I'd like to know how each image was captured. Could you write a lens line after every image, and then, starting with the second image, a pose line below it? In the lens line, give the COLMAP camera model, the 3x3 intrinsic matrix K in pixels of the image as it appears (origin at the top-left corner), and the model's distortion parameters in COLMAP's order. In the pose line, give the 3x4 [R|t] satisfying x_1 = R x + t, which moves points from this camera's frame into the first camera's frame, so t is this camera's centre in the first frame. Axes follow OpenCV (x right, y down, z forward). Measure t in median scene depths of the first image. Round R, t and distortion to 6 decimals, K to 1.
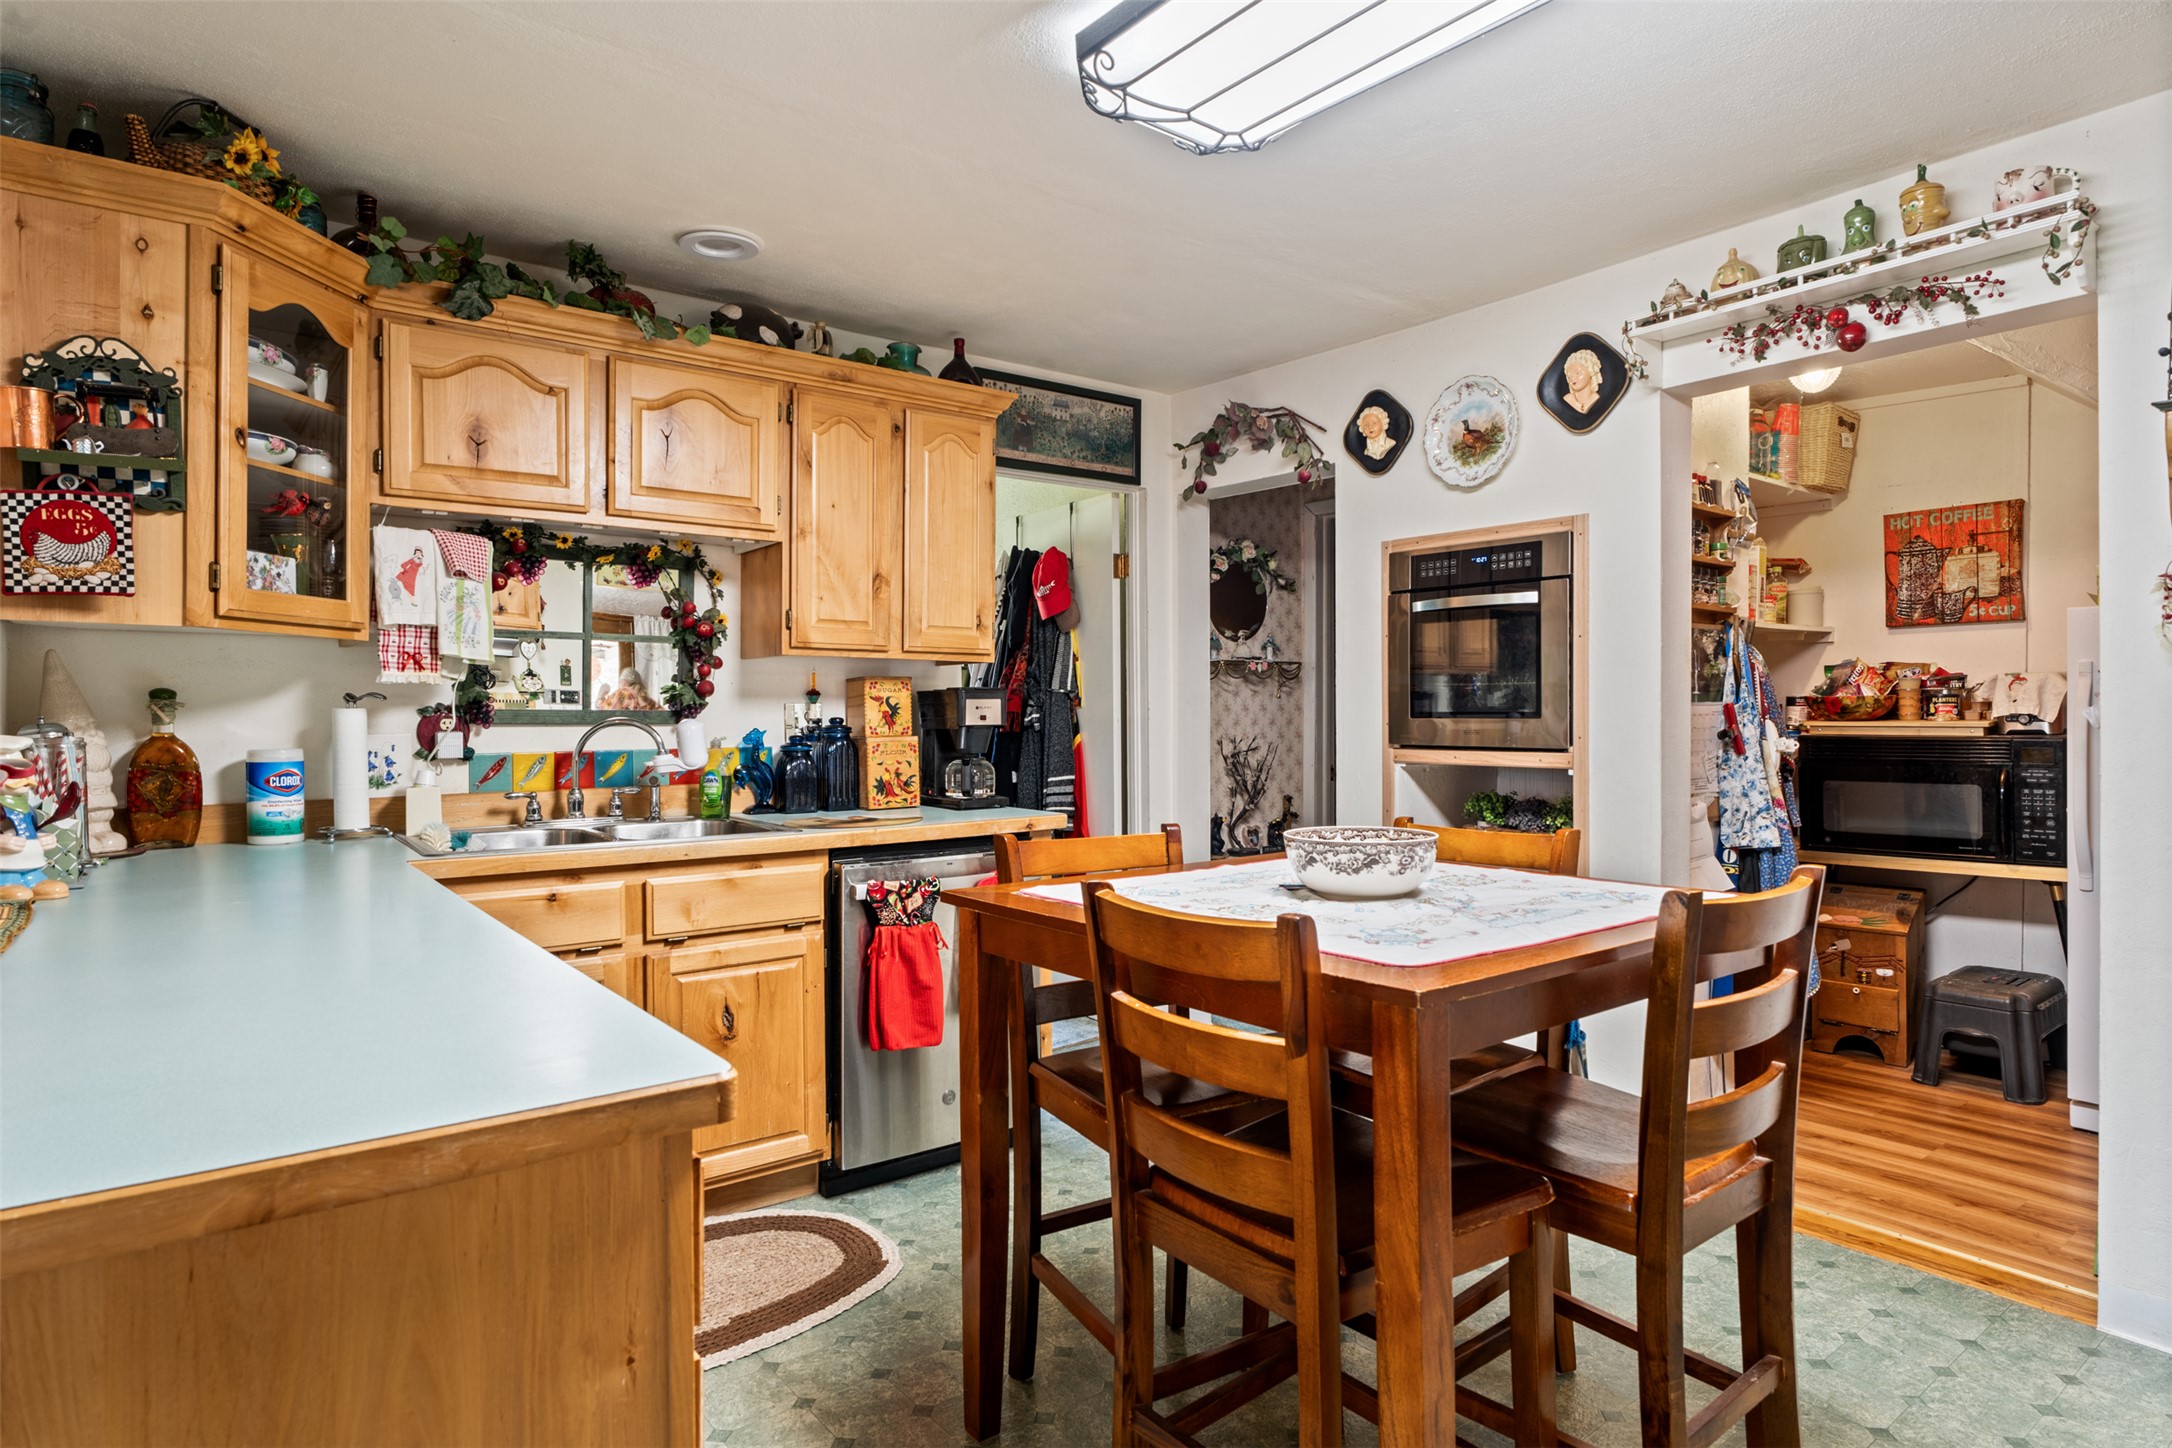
lens RADIAL K [[1191.9, 0, 1086.0], [0, 1191.9, 724.0], [0, 0, 1]] dist [-0.003264, -0.000526]
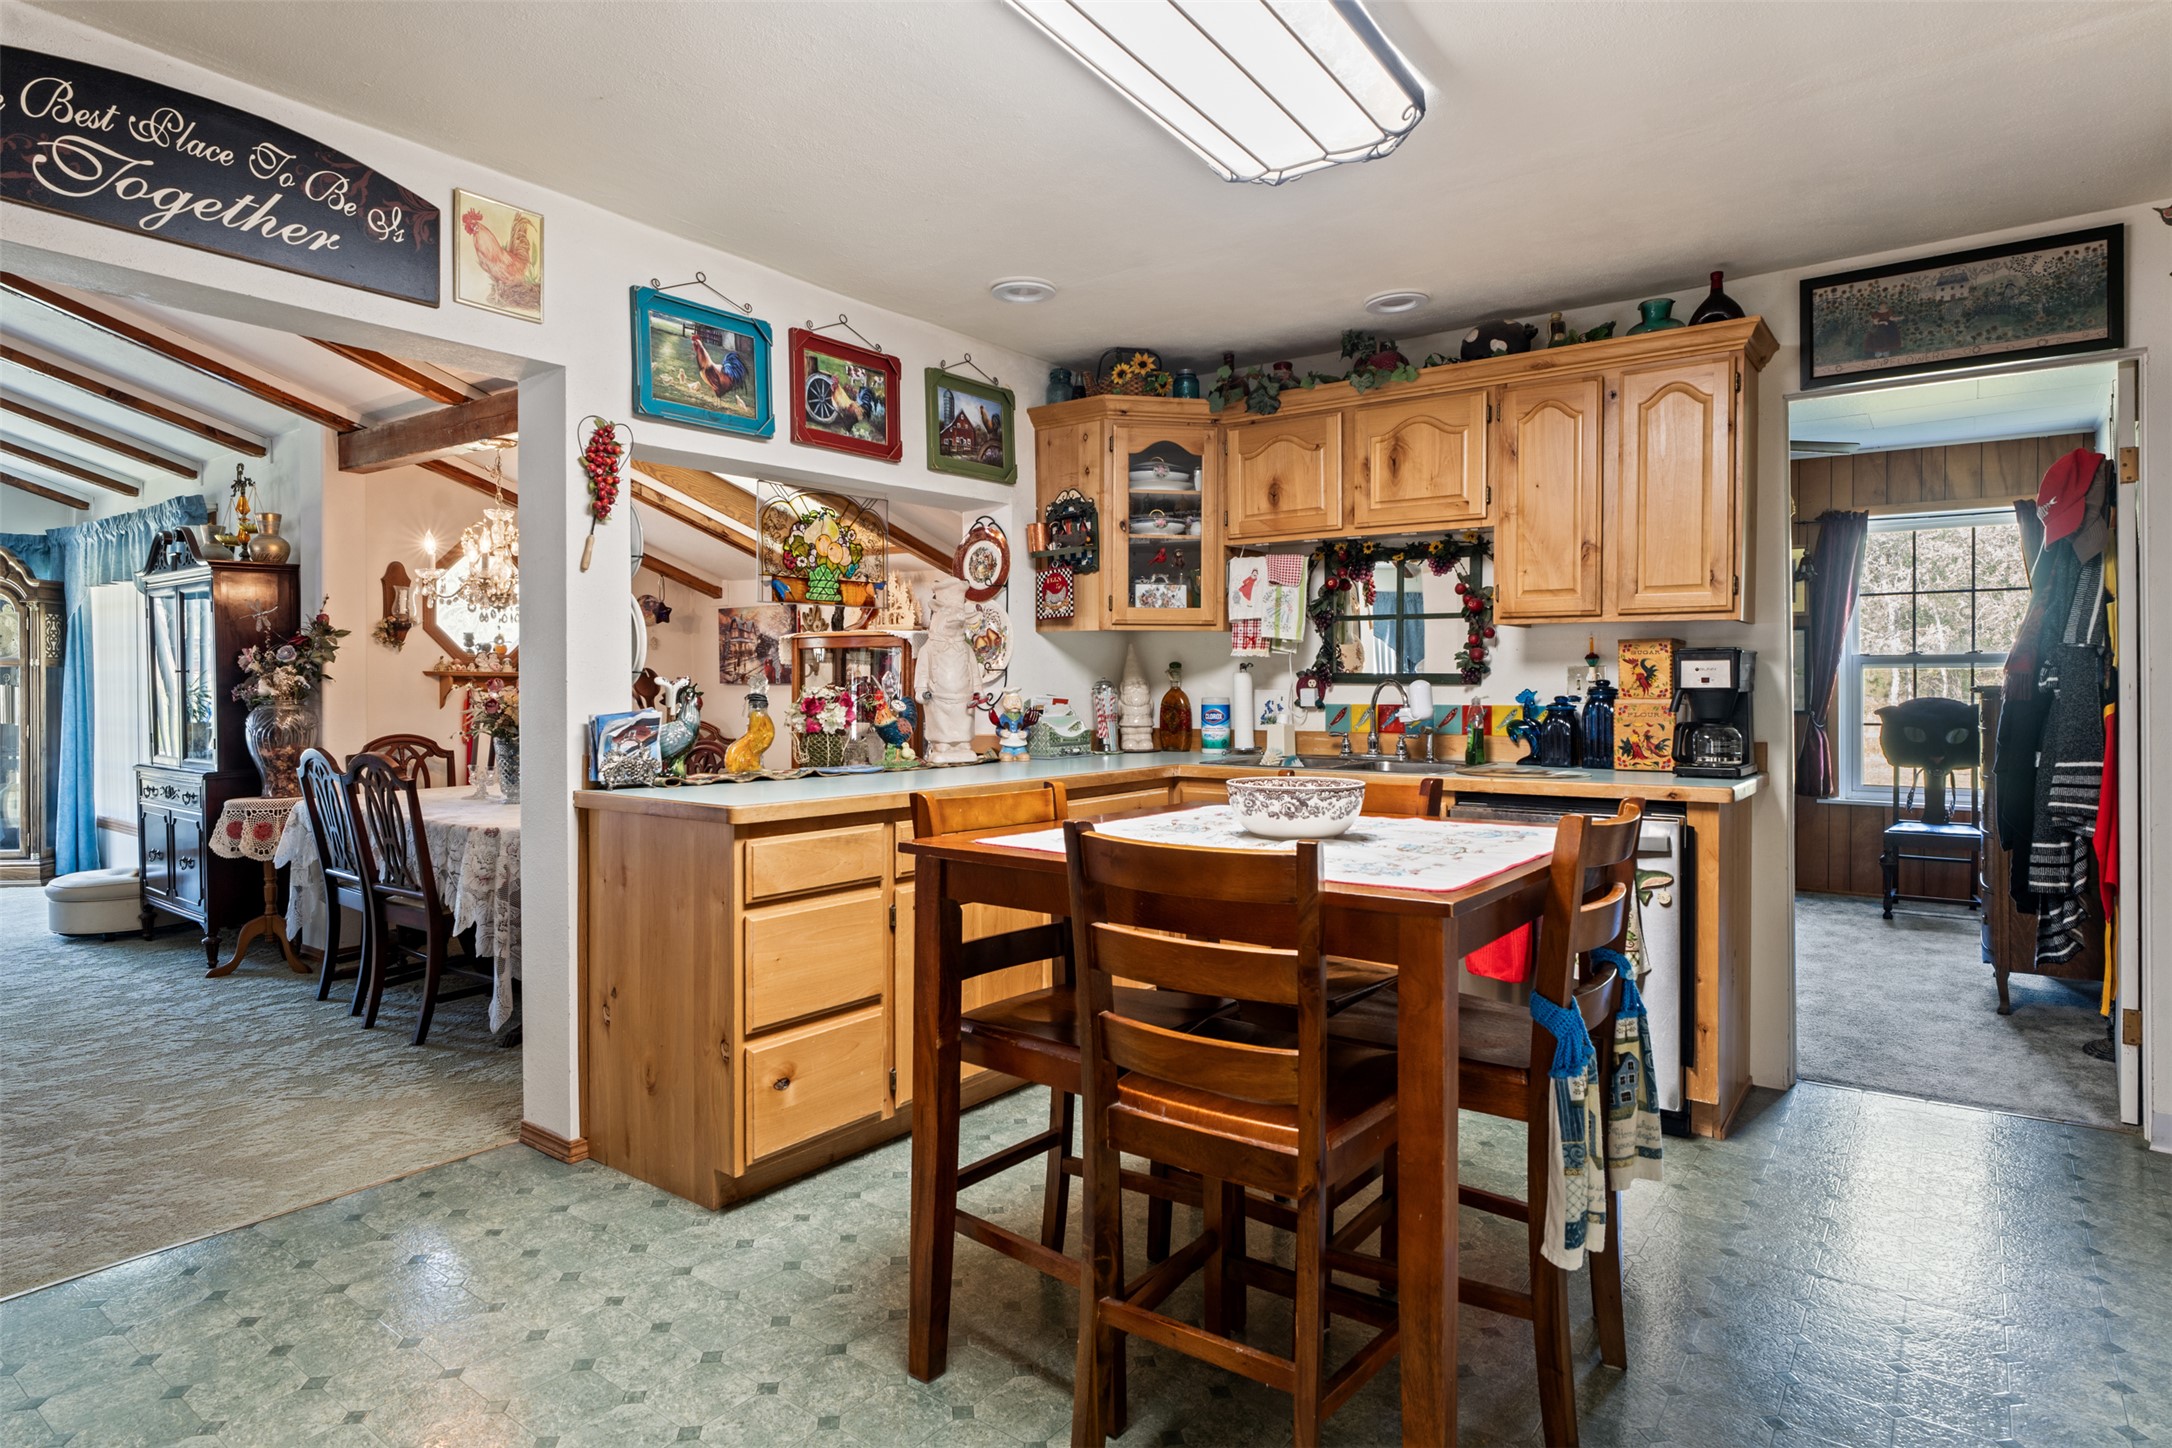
lens RADIAL K [[1245.6, 0, 1086.0], [0, 1245.6, 724.0], [0, 0, 1]] dist [0.002292, -0.000312]
pose [[0.265364, 0.035203, -0.963505, 0.843357], [-0.009710, 0.999380, 0.033839, 0.000854], [0.964099, 0.000376, 0.265541, 0.317342]]
